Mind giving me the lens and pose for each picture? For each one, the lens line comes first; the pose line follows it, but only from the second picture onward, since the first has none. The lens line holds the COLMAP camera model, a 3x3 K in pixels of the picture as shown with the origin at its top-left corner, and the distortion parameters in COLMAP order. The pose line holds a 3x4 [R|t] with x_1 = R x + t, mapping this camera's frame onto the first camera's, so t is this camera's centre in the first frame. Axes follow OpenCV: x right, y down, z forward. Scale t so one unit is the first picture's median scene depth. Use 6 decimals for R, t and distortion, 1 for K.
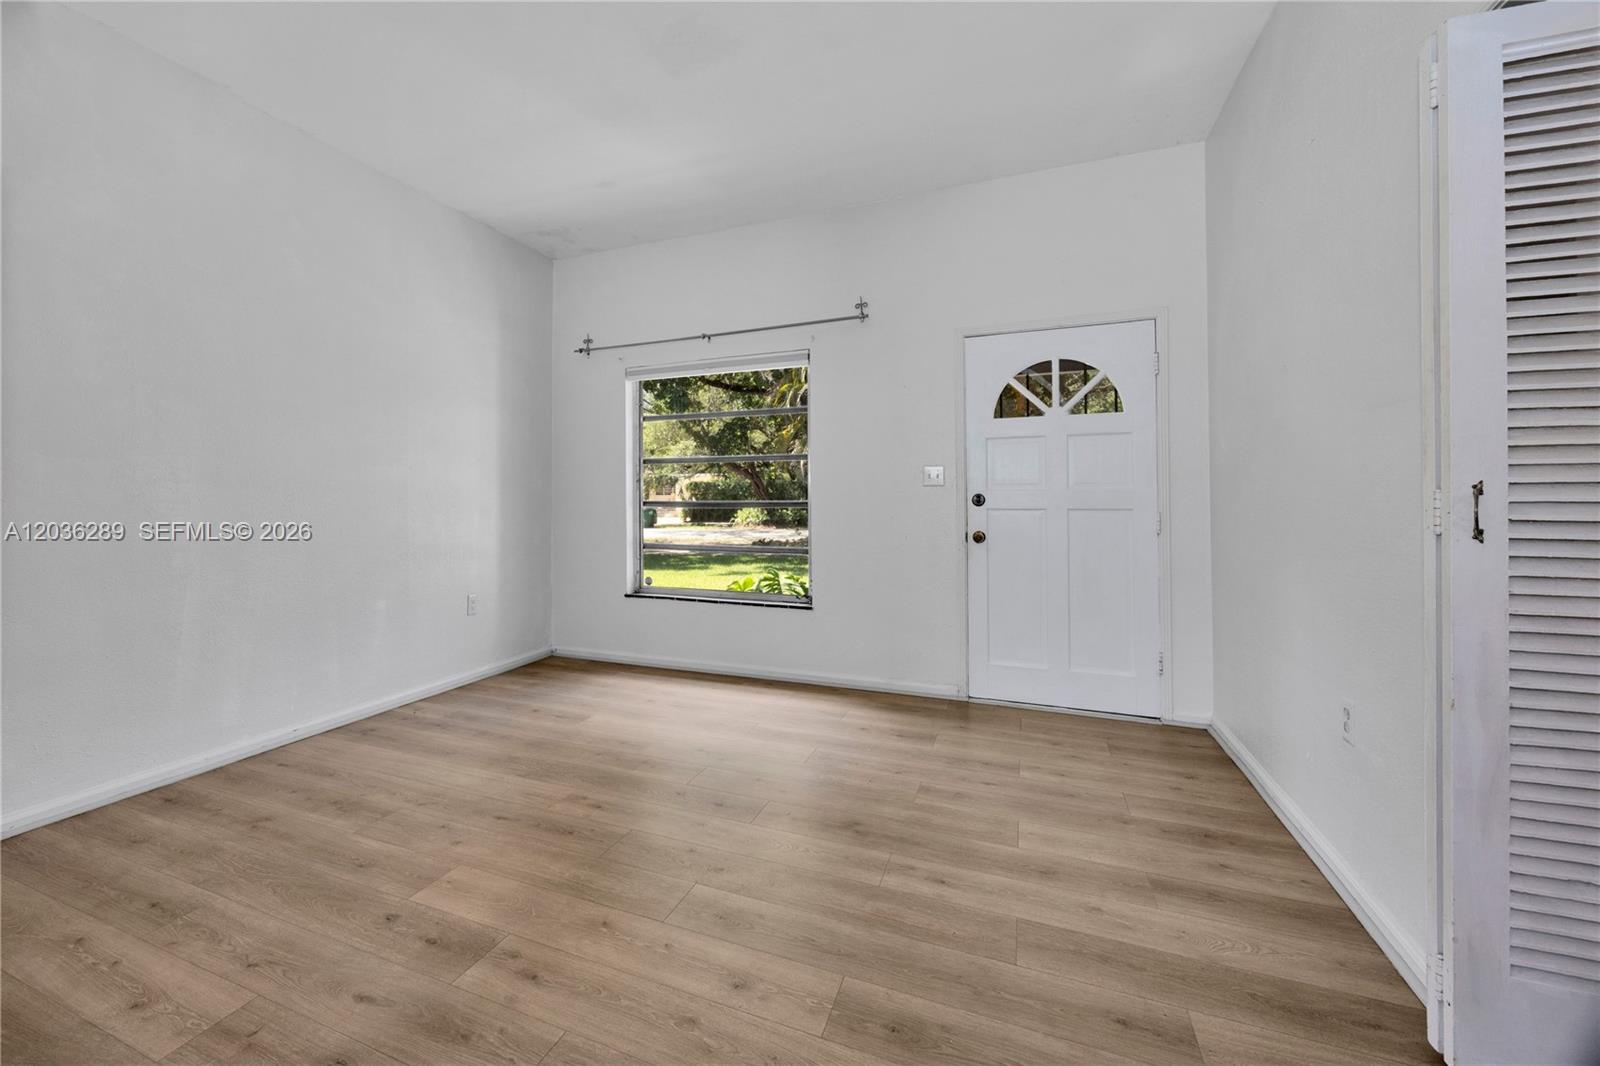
lens RADIAL K [[651.7, 0, 753.9], [0, 651.7, 495.7], [0, 0, 1]] dist [0.000291, -0.000062]
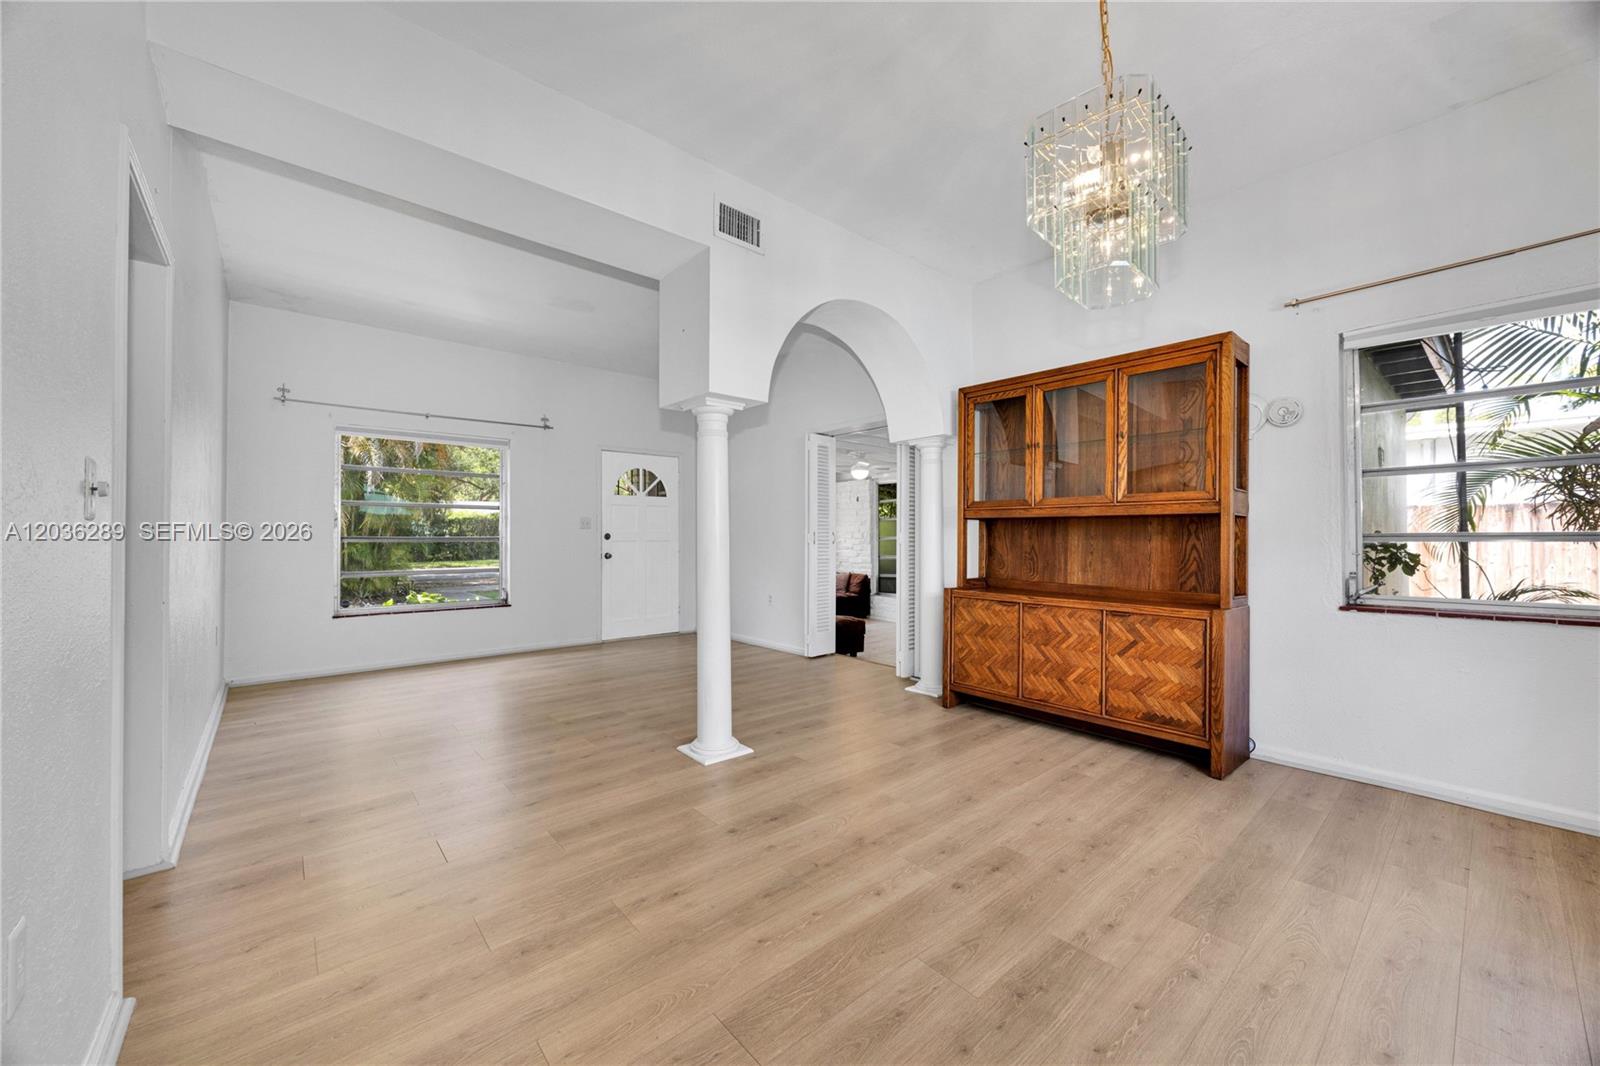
lens RADIAL K [[602.8, 0, 801.6], [0, 602.8, 537.4], [0, 0, 1]] dist [-0.002204, 0.000043]
pose [[0.454931, -0.000179, 0.890527, -1.066619], [-0.001051, 0.999999, 0.000738, 0.008490], [-0.890526, -0.001271, 0.454930, -0.338446]]
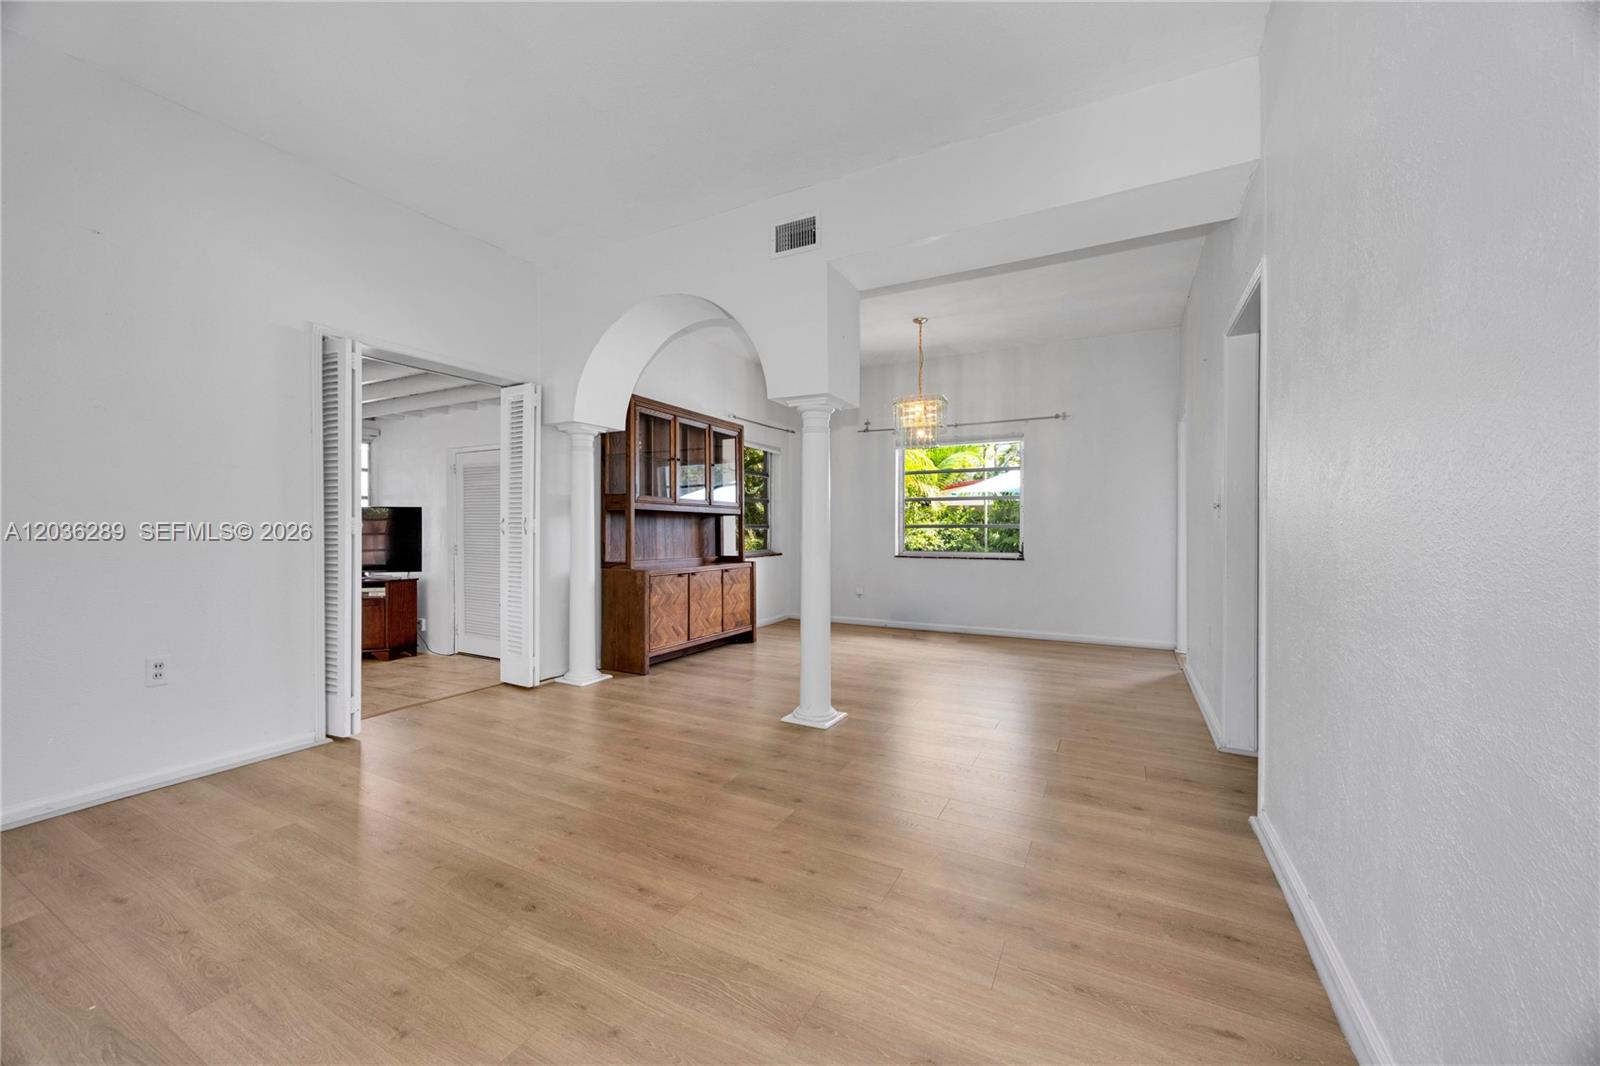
lens RADIAL K [[620.5, 0, 800.6], [0, 620.5, 518.0], [0, 0, 1]] dist [0.000090, -0.000095]
pose [[-0.995313, 0.003764, 0.096631, -0.371957], [0.001976, 0.999825, -0.018591, 0.018427], [-0.096684, -0.018313, -0.995147, 1.278659]]
